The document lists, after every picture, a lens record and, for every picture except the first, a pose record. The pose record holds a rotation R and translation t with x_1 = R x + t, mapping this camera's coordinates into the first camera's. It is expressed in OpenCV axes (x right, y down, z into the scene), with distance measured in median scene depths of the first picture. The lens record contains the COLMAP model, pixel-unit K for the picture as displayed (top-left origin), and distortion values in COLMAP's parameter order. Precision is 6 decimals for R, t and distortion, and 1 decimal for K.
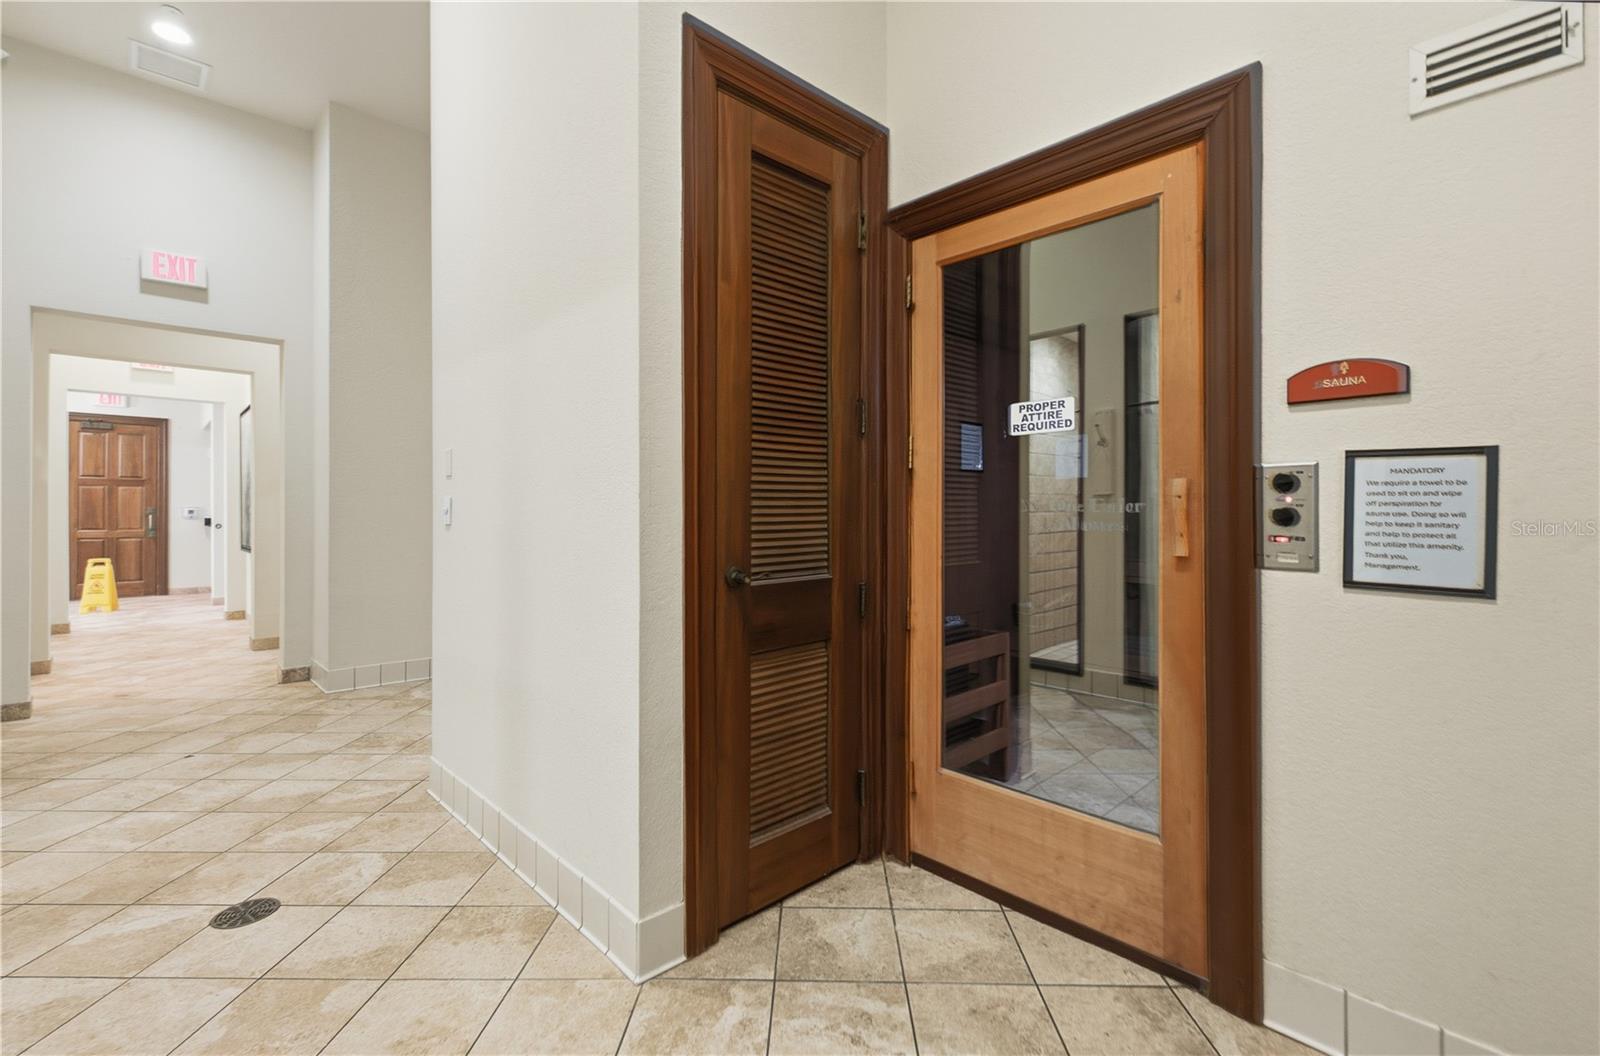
lens RADIAL K [[697.9, 0, 803.1], [0, 697.9, 524.6], [0, 0, 1]] dist [0.004507, 0.002138]
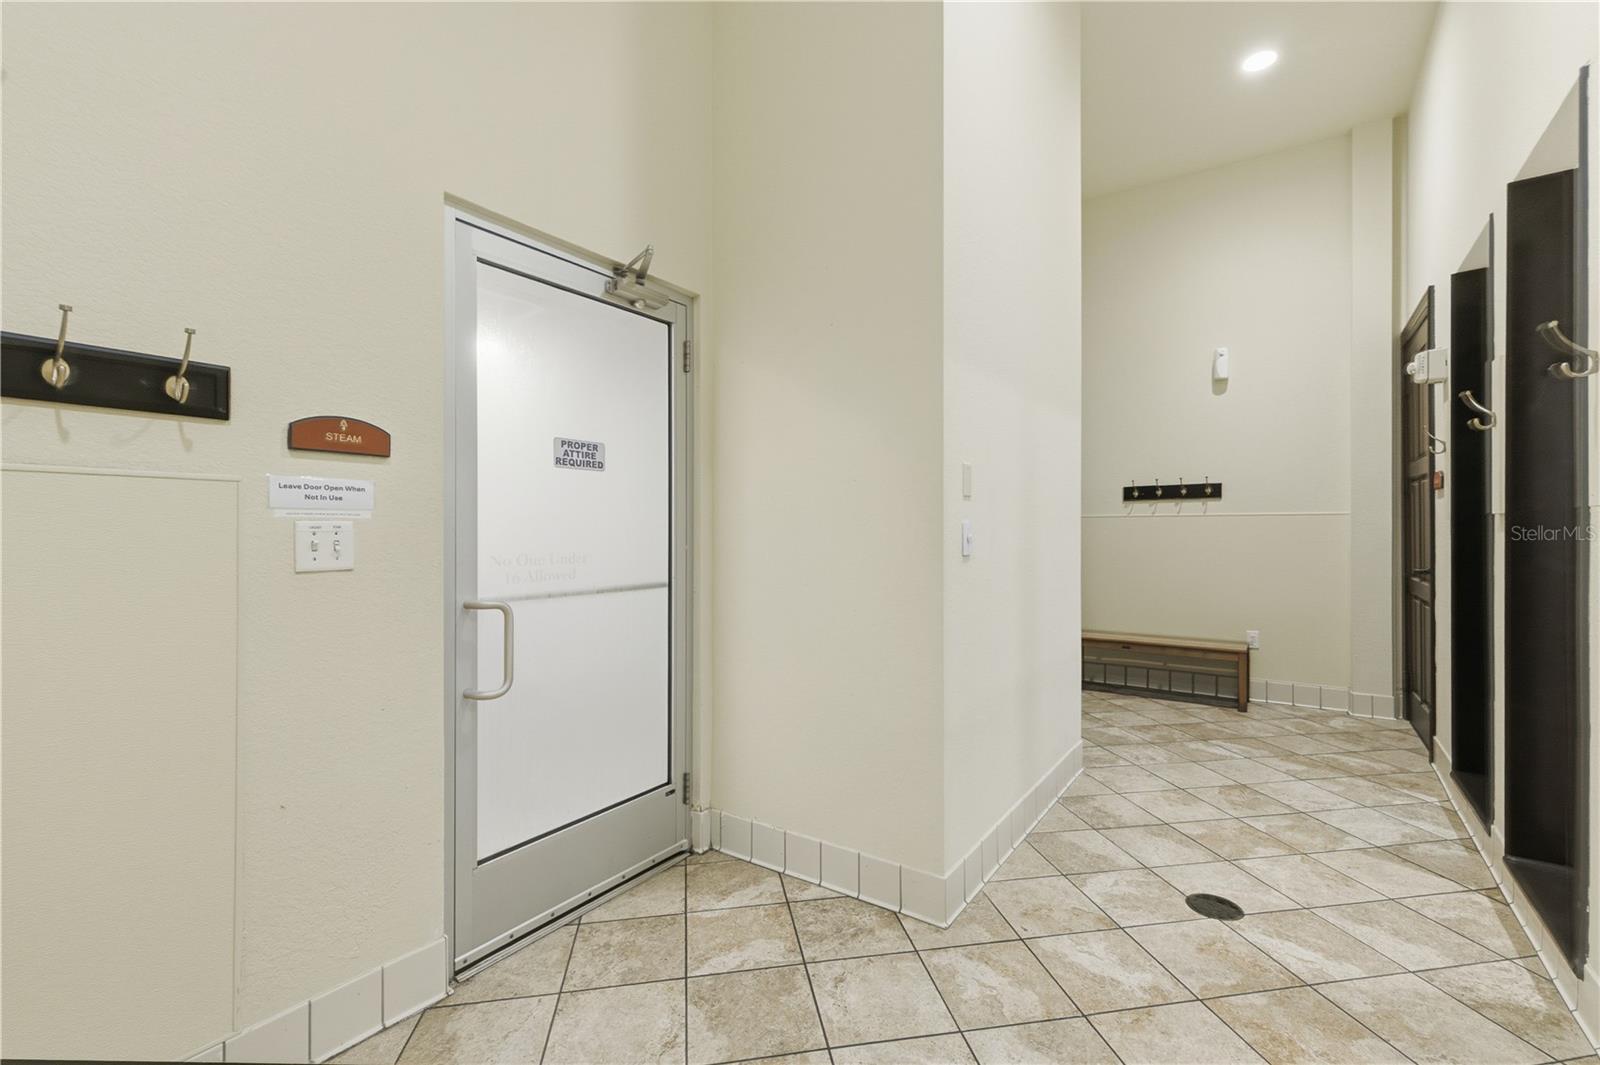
lens RADIAL K [[700.6, 0, 800.8], [0, 700.6, 535.1], [0, 0, 1]] dist [-0.005057, -0.001099]
pose [[-0.188998, 0.015268, 0.981859, -1.556116], [0.038994, 0.999207, -0.008032, -0.027266], [-0.981203, 0.036768, -0.189444, 1.619891]]
